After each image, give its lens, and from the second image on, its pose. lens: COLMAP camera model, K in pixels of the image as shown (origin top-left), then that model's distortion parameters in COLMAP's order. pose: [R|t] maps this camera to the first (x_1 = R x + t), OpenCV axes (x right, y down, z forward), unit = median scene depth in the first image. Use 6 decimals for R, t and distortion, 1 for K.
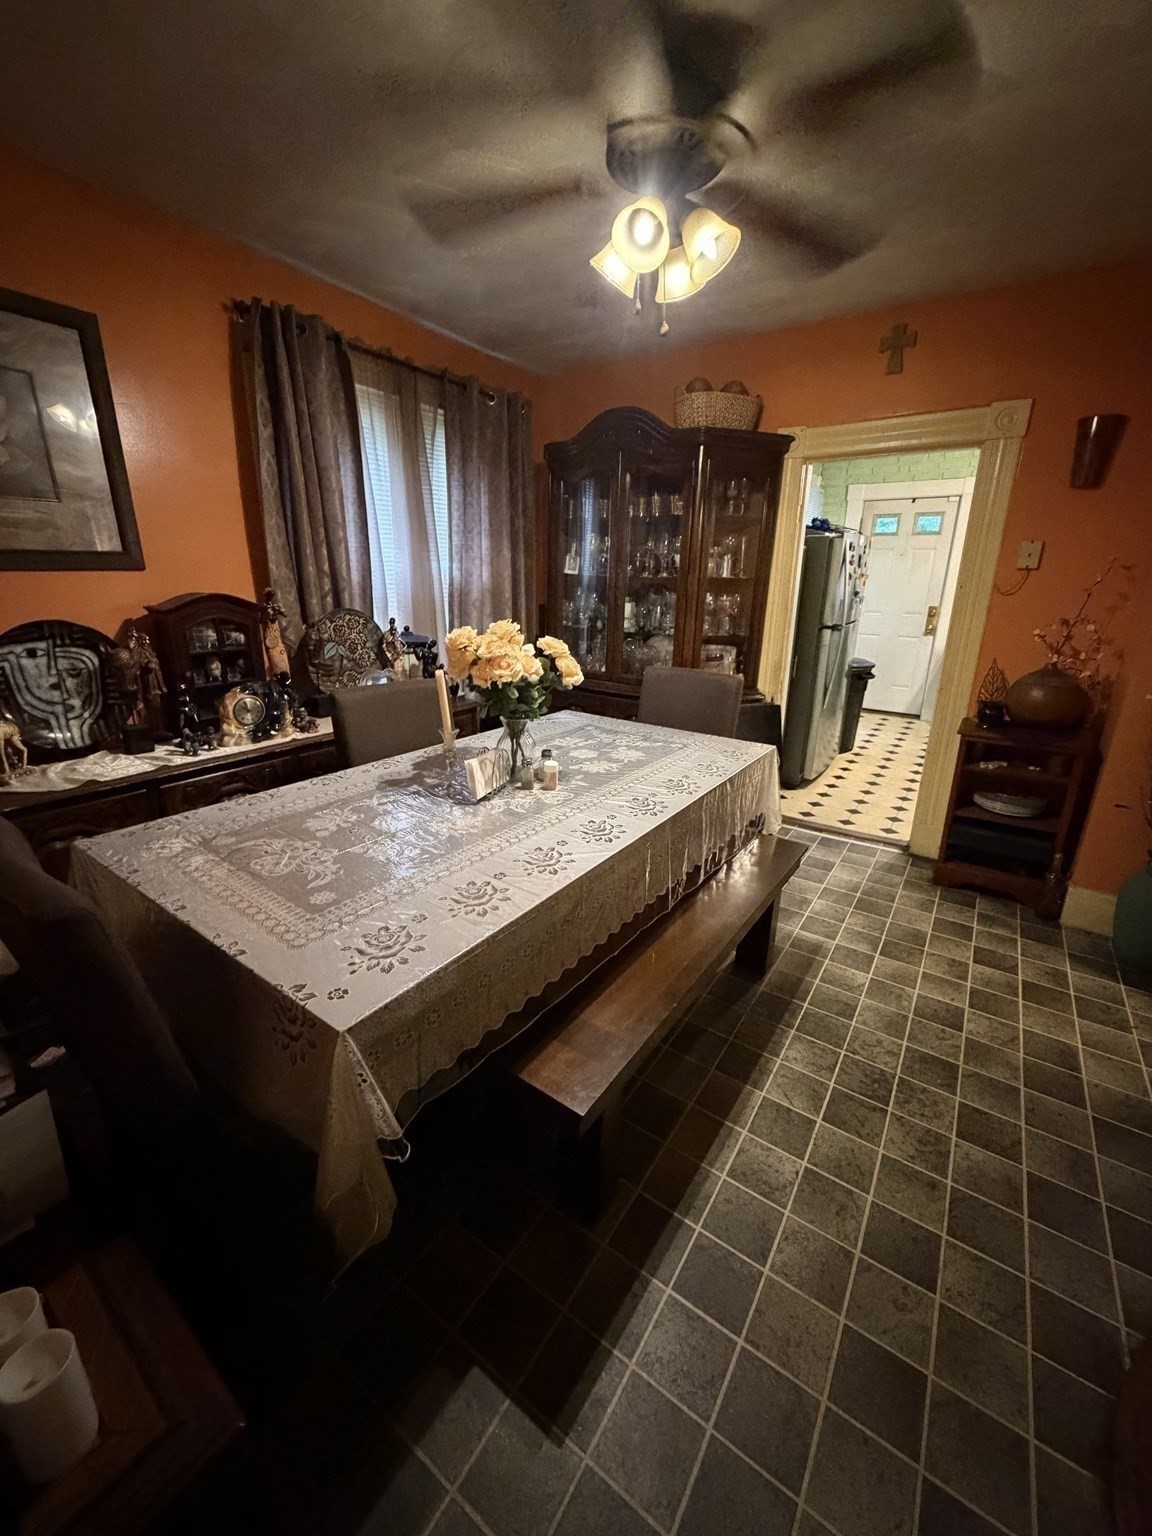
lens RADIAL K [[609.4, 0, 574.3], [0, 609.4, 762.6], [0, 0, 1]] dist [-0.000771, 0.000270]
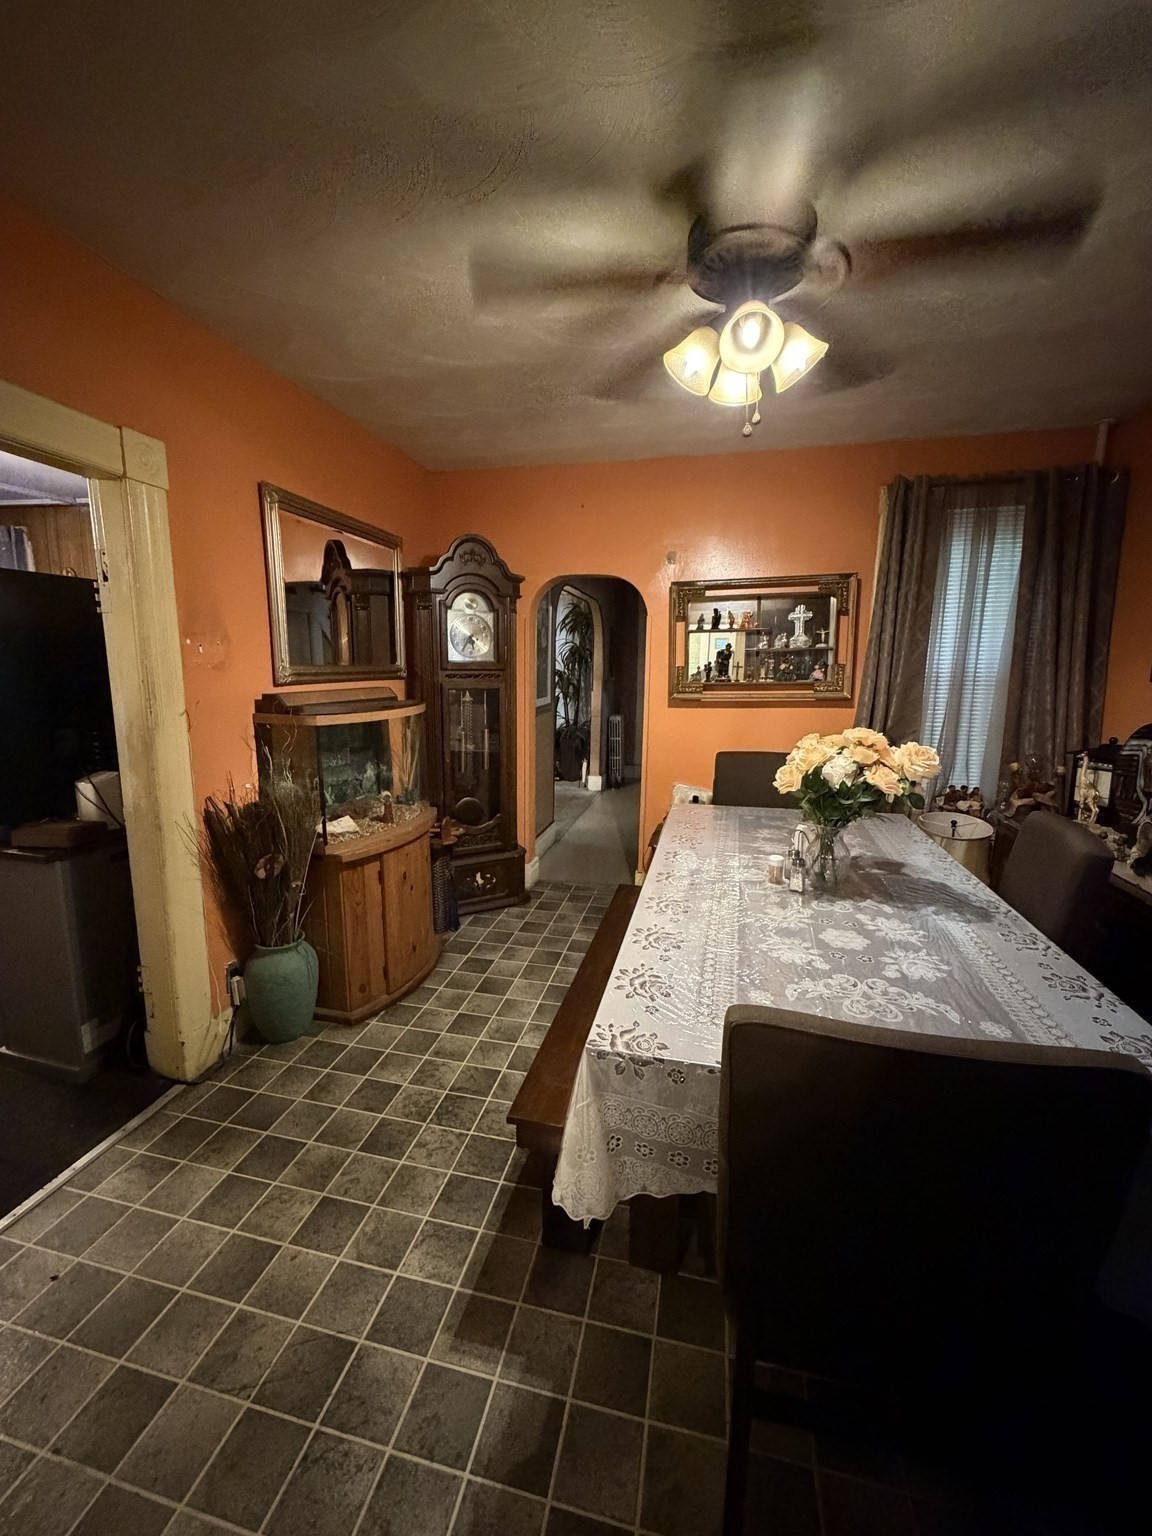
lens RADIAL K [[609.4, 0, 574.3], [0, 609.4, 762.6], [0, 0, 1]] dist [-0.000771, 0.000270]
pose [[-0.930434, 0.035301, -0.364754, 0.554564], [-0.129707, 0.899193, 0.417885, -0.452526], [0.342736, 0.436126, -0.832061, 1.437255]]
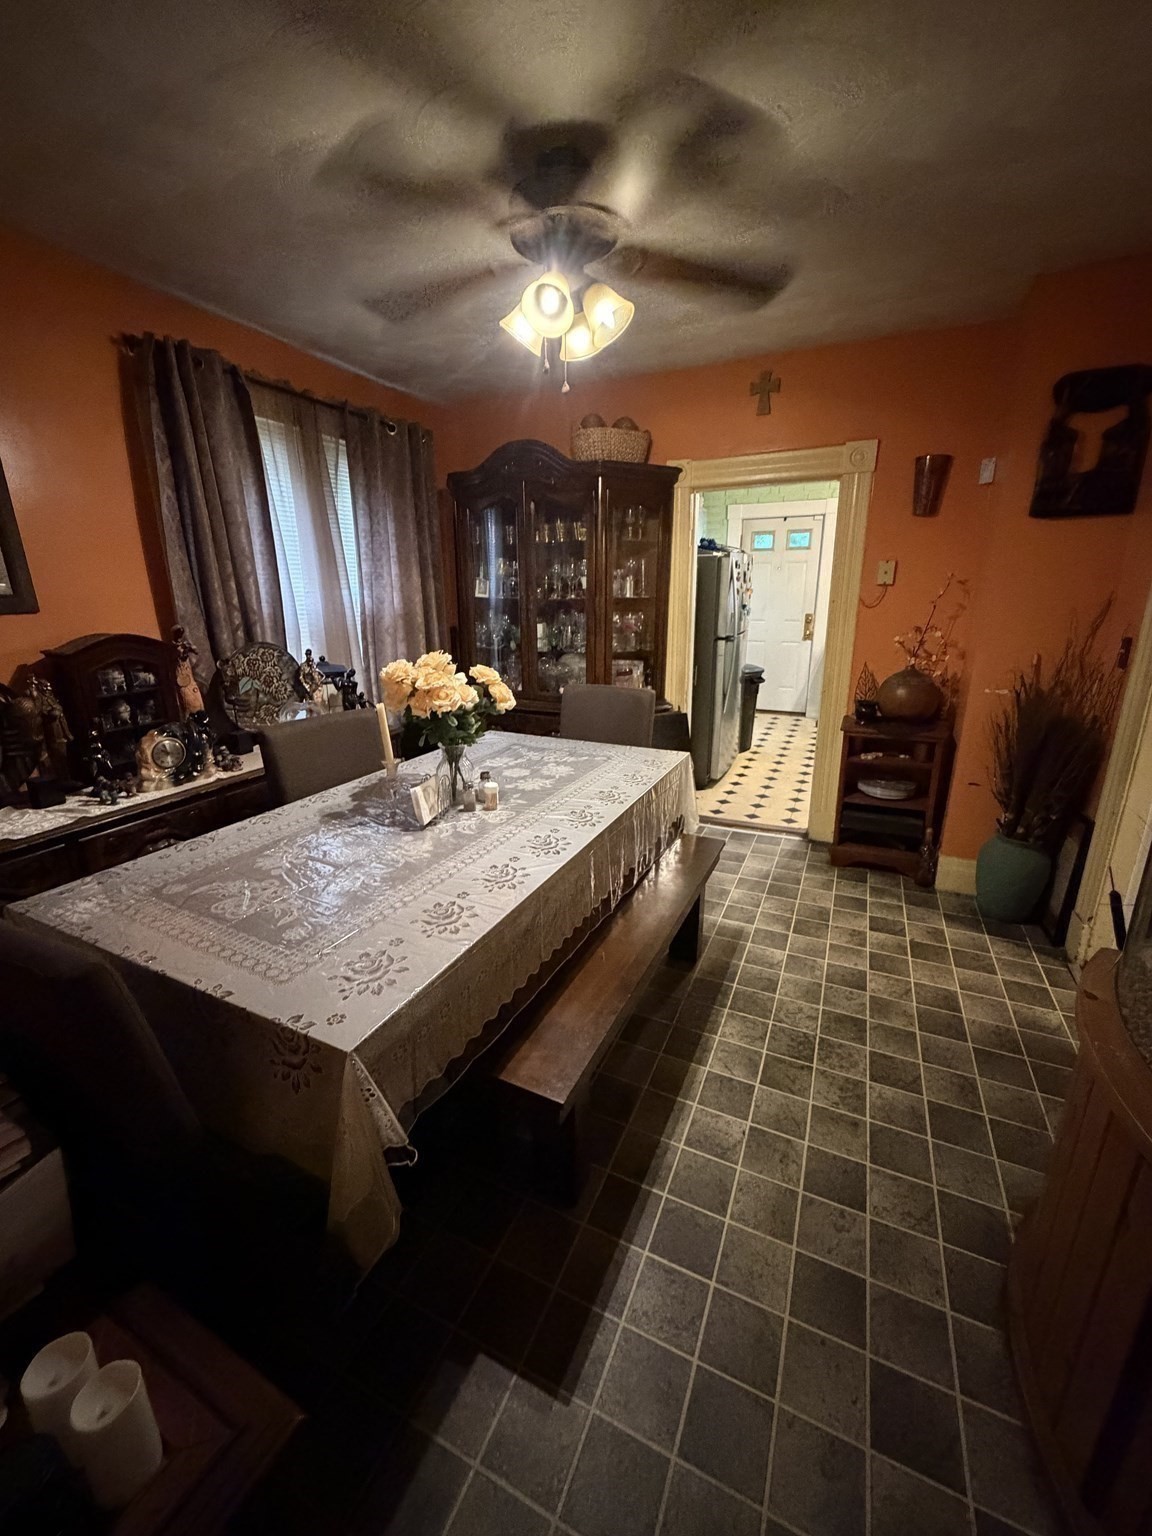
lens RADIAL K [[609.4, 0, 574.3], [0, 609.4, 762.6], [0, 0, 1]] dist [-0.000771, 0.000270]
pose [[0.985924, -0.069602, 0.152016, -0.046318], [0.072459, 0.997282, -0.013329, -0.010927], [-0.150675, 0.024156, 0.988288, -0.056907]]
